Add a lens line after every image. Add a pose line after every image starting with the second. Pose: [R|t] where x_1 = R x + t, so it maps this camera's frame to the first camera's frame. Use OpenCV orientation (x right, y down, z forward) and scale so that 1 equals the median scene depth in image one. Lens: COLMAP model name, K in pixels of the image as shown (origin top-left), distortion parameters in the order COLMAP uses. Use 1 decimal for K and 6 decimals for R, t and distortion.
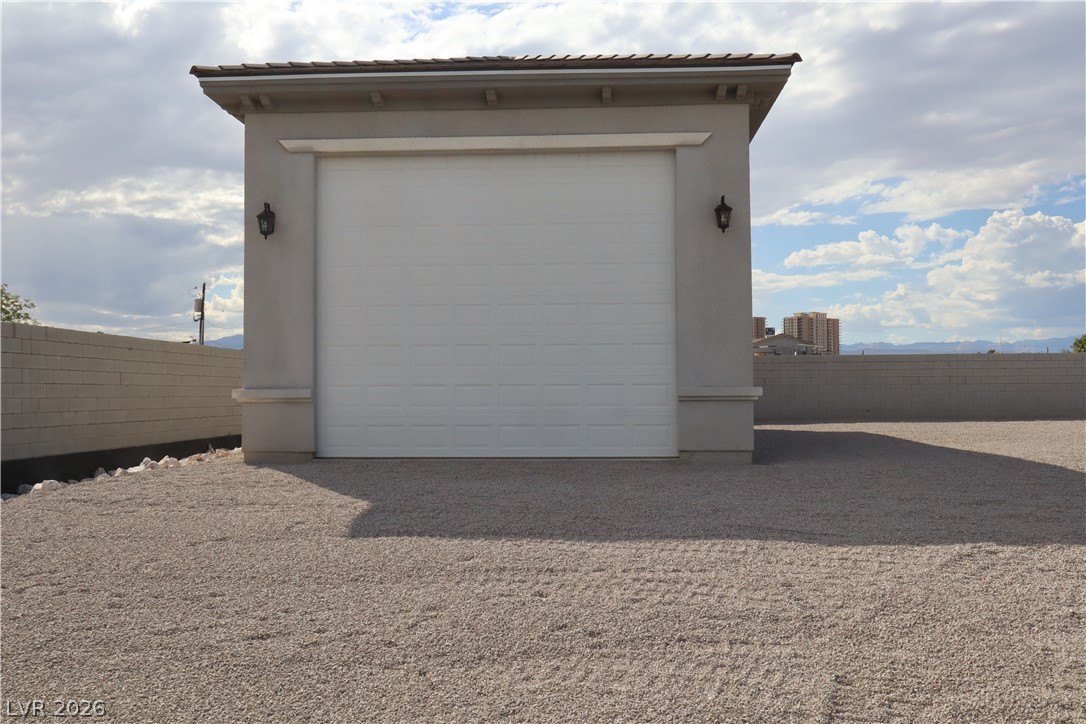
lens RADIAL K [[1060.6, 0, 543.0], [0, 1060.6, 362.0], [0, 0, 1]] dist [-0.015240, -0.006731]
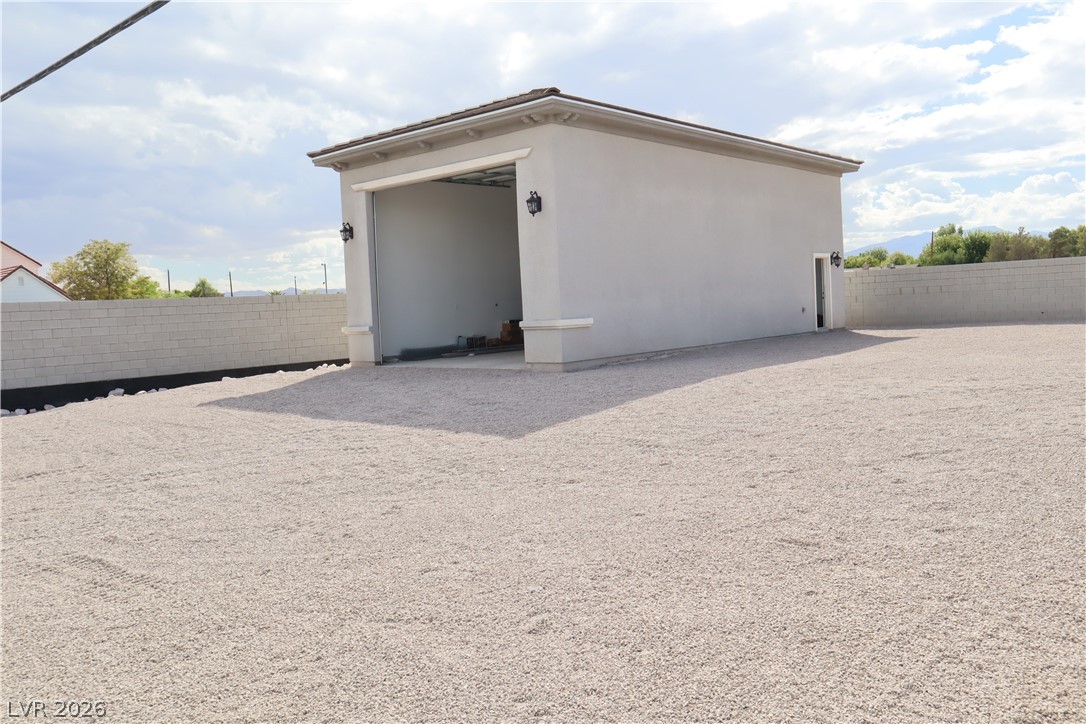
lens RADIAL K [[880.0, 0, 543.0], [0, 880.0, 362.0], [0, 0, 1]] dist [-0.098785, 0.125842]
pose [[0.787010, 0.005312, -0.616917, 0.913032], [0.066669, 0.993375, 0.093605, -0.033298], [0.613327, -0.114798, 0.781442, 0.028585]]
